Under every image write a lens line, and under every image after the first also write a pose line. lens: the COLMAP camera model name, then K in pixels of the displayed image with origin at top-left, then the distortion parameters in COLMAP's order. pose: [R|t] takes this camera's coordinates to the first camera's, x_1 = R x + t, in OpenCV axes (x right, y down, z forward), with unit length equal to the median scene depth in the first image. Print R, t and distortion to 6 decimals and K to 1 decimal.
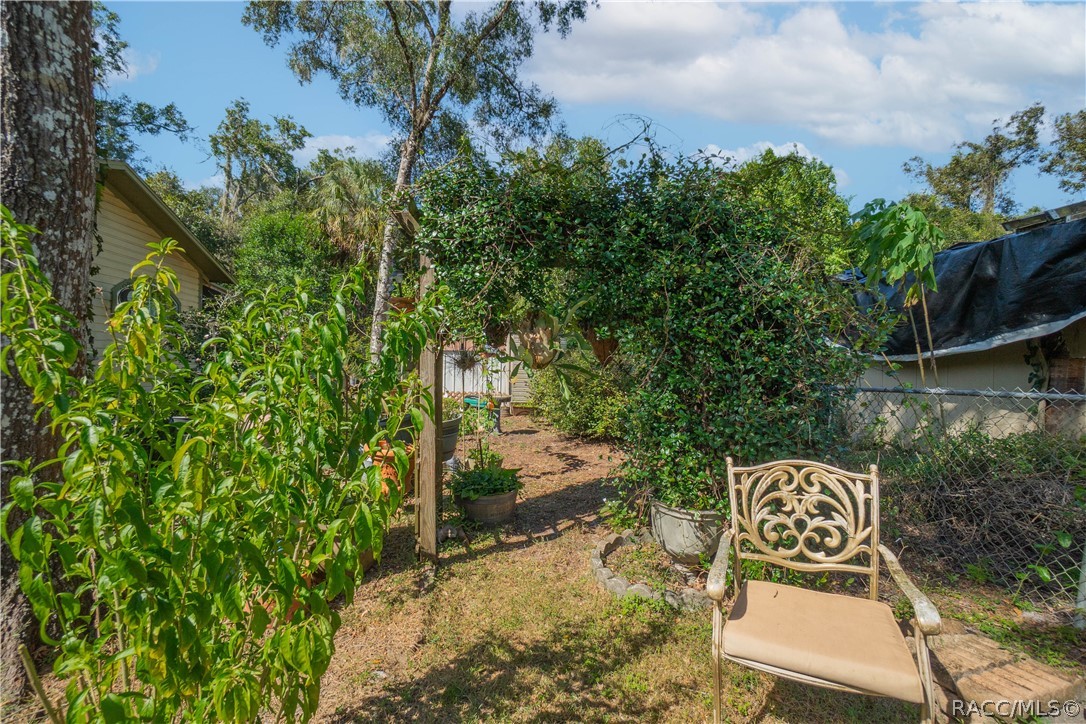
lens RADIAL K [[477.8, 0, 534.3], [0, 477.8, 361.4], [0, 0, 1]] dist [-0.062528, 0.022097]
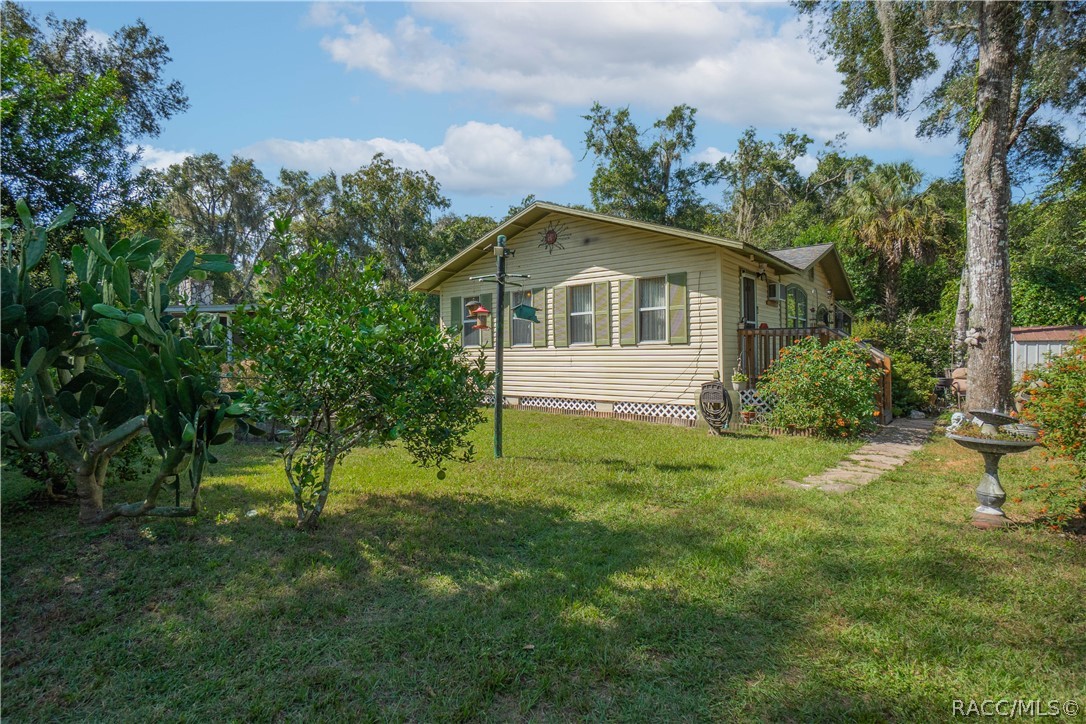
lens RADIAL K [[552.6, 0, 543.0], [0, 552.6, 362.0], [0, 0, 1]] dist [-0.001306, -0.000169]
pose [[0.712844, -0.012796, -0.701206, -0.048939], [0.020565, 0.999785, 0.002662, 0.000622], [0.701021, -0.016318, 0.712954, -0.357655]]
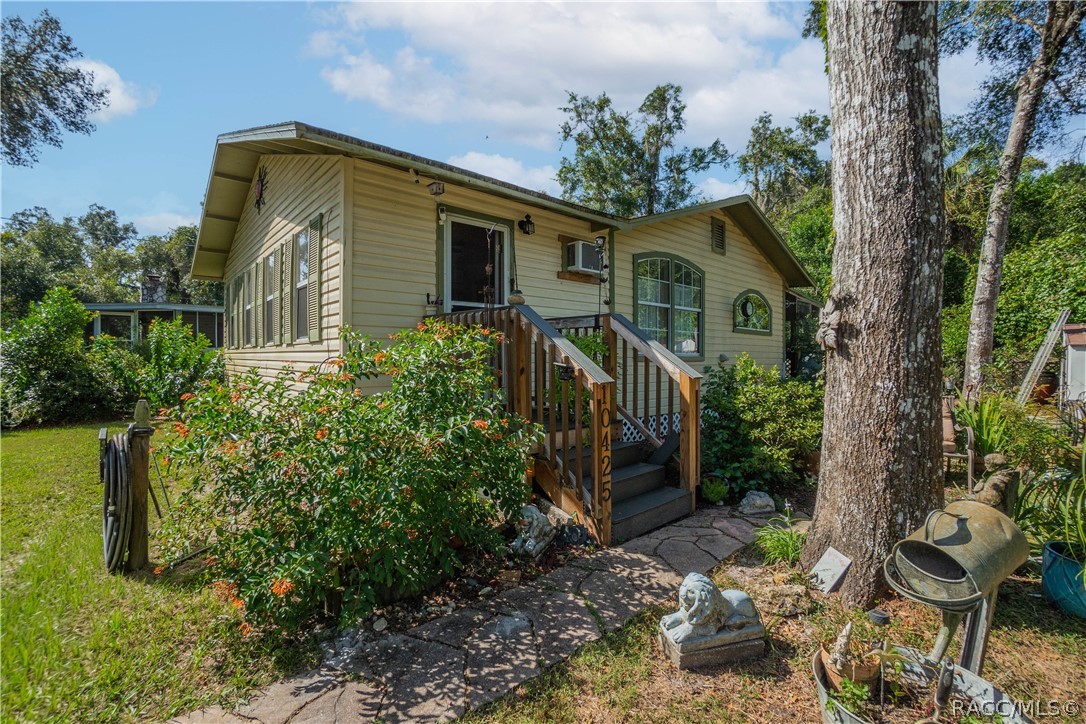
lens RADIAL K [[477.8, 0, 534.3], [0, 477.8, 361.4], [0, 0, 1]] dist [-0.062528, 0.022097]
pose [[0.560237, -0.004125, -0.828322, -0.050509], [0.005001, 0.999986, -0.001598, -0.000664], [0.828317, -0.003248, 0.560250, -0.036381]]
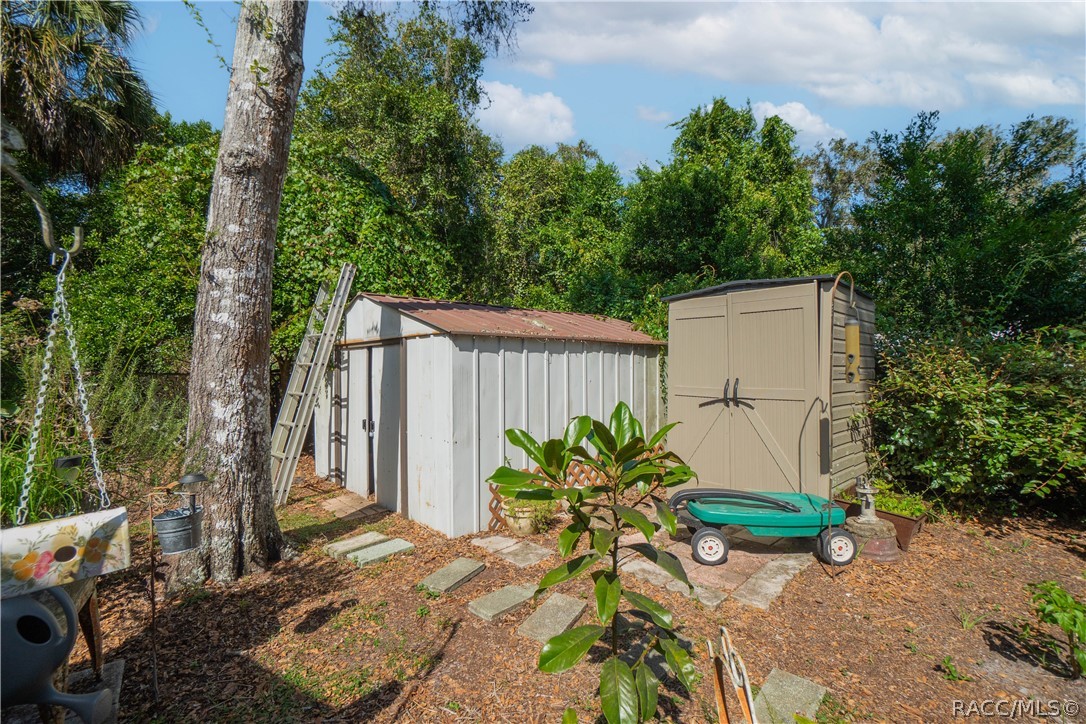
lens RADIAL K [[512.6, 0, 562.0], [0, 512.6, 362.2], [0, 0, 1]] dist [-0.066955, 0.028910]
pose [[0.831426, -0.020514, 0.555257, -0.158292], [0.017916, 0.999788, 0.010109, -0.004453], [-0.555347, 0.001543, 0.831618, 0.337898]]
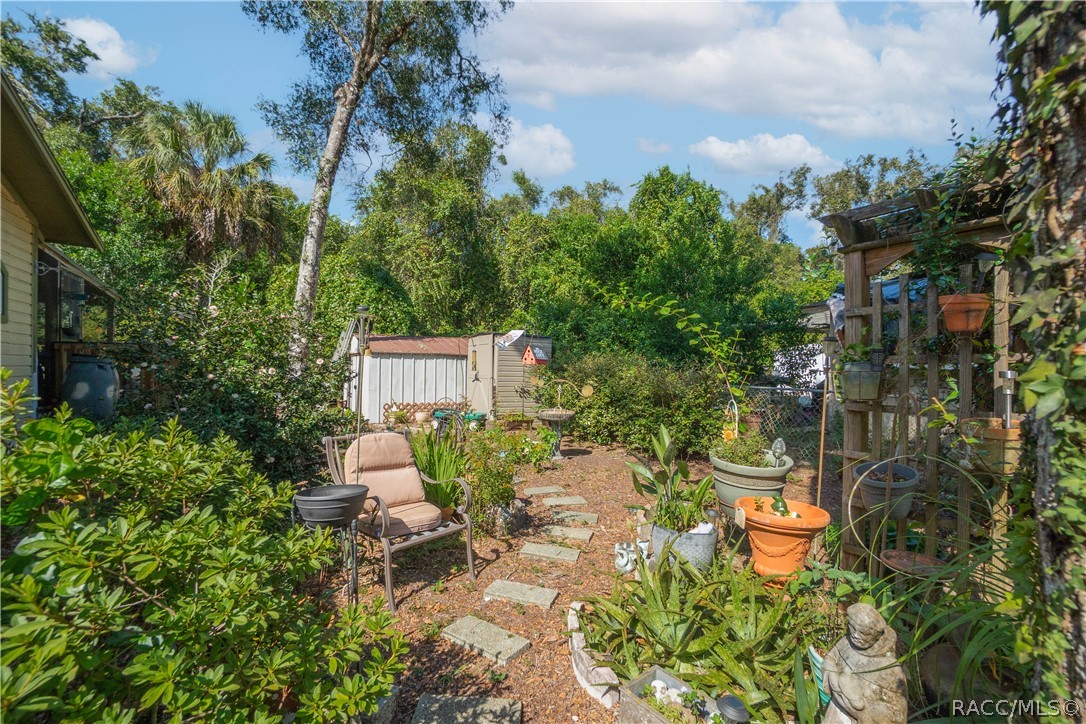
lens RADIAL K [[477.8, 0, 534.3], [0, 477.8, 361.4], [0, 0, 1]] dist [-0.062528, 0.022097]
pose [[0.923979, -0.001368, 0.382441, -0.128554], [0.000937, 0.999999, 0.001313, -0.004613], [-0.382442, -0.000855, 0.923979, 0.074588]]
